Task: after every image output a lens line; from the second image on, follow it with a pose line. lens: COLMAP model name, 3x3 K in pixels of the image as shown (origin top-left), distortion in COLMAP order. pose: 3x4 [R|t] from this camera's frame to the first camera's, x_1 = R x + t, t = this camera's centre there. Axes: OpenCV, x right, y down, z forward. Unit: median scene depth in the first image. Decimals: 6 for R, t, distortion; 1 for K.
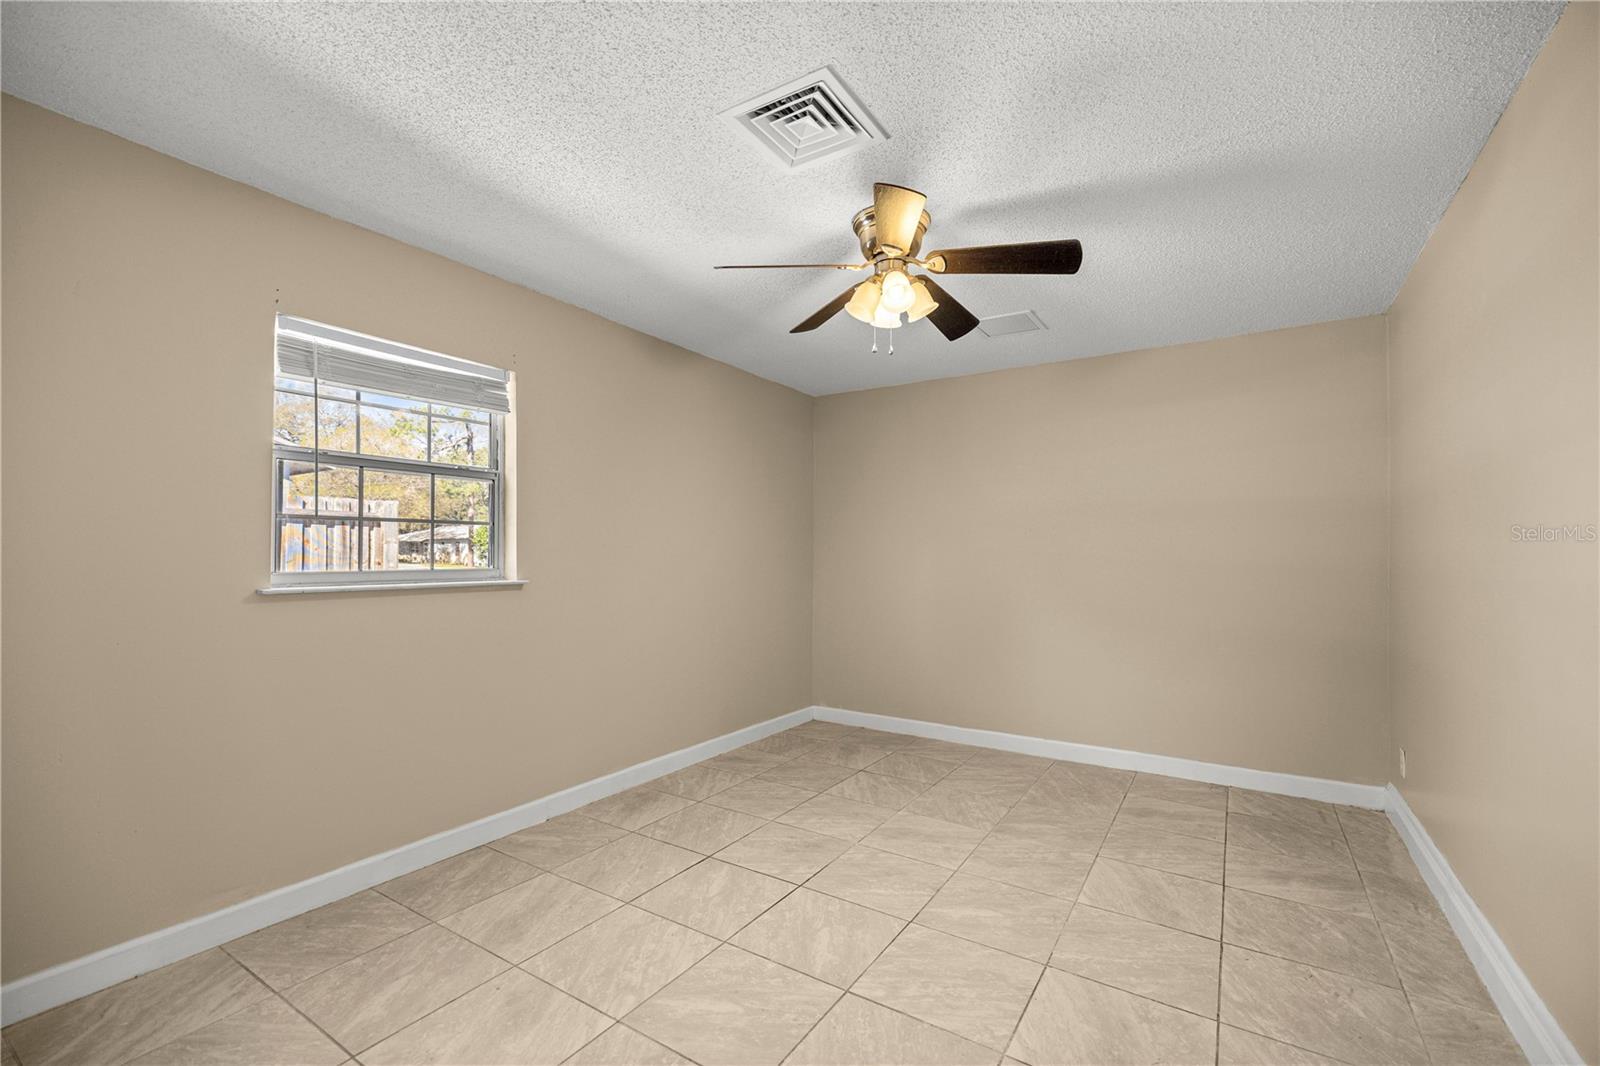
lens RADIAL K [[675.9, 0, 802.5], [0, 675.9, 539.8], [0, 0, 1]] dist [-0.000491, -0.000074]
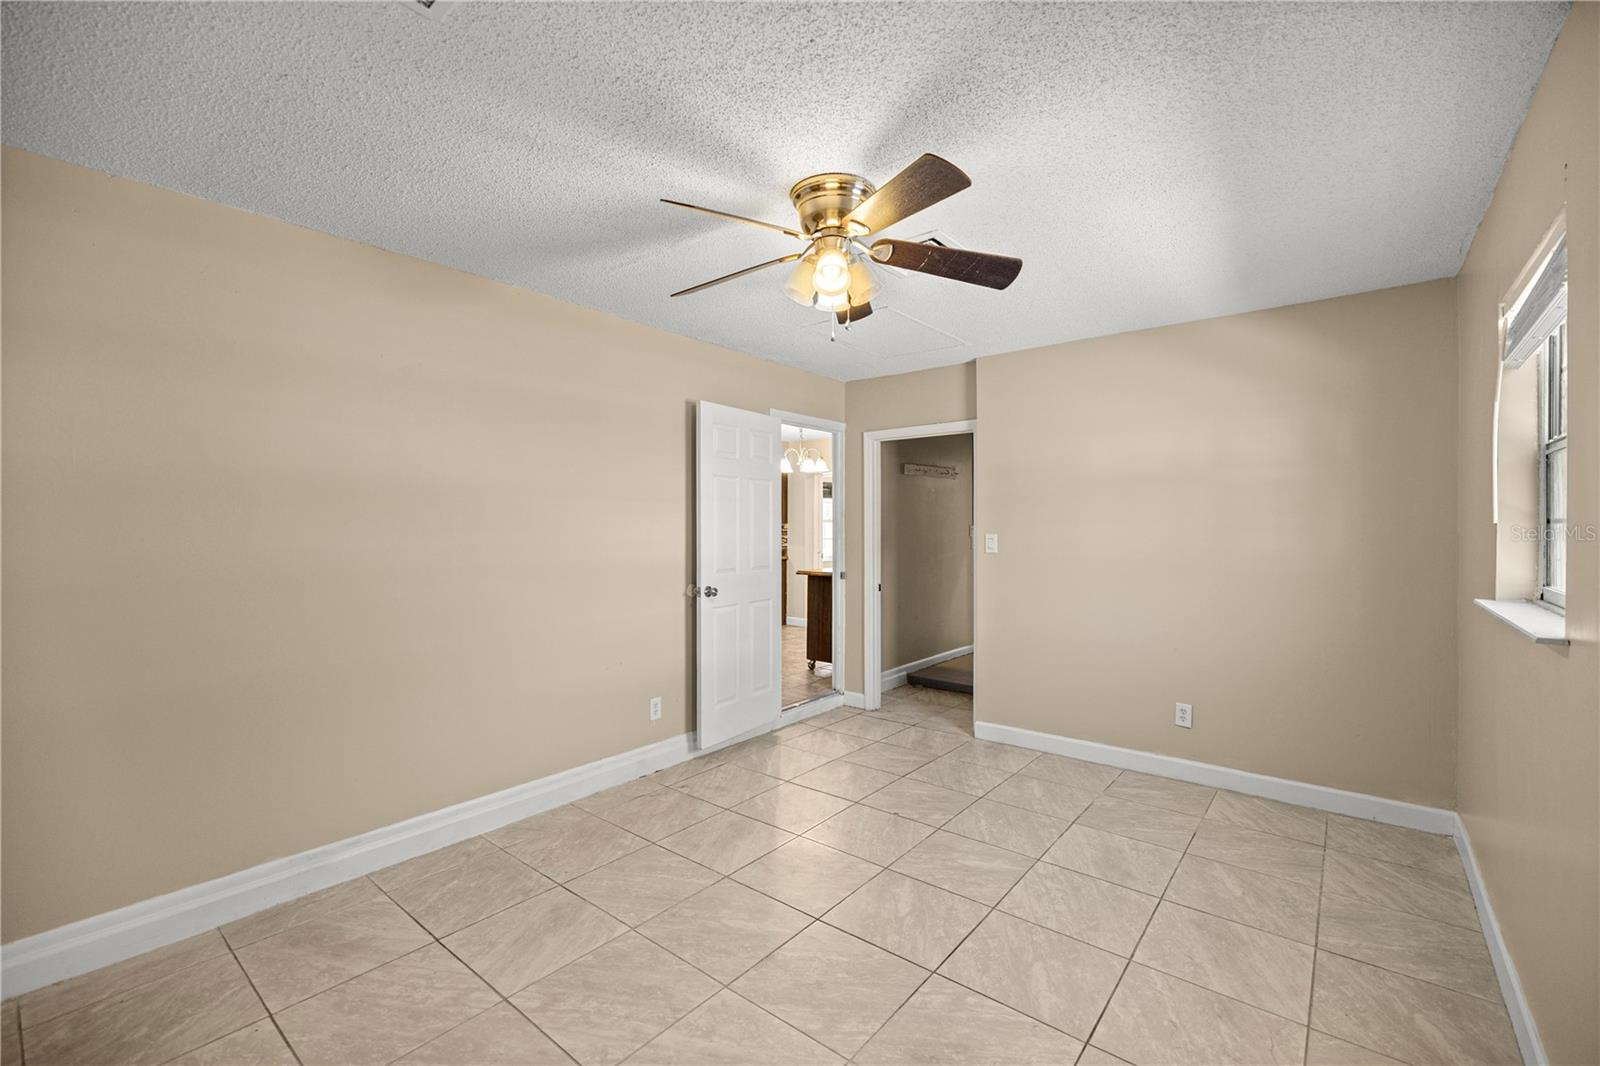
lens RADIAL K [[675.9, 0, 799.2], [0, 675.9, 533.6], [0, 0, 1]] dist [-0.000491, -0.000074]
pose [[-0.993548, -0.006175, 0.113241, 0.074426], [-0.007462, 0.999912, -0.010942, -0.003919], [-0.113164, -0.011717, -0.993507, 1.982086]]
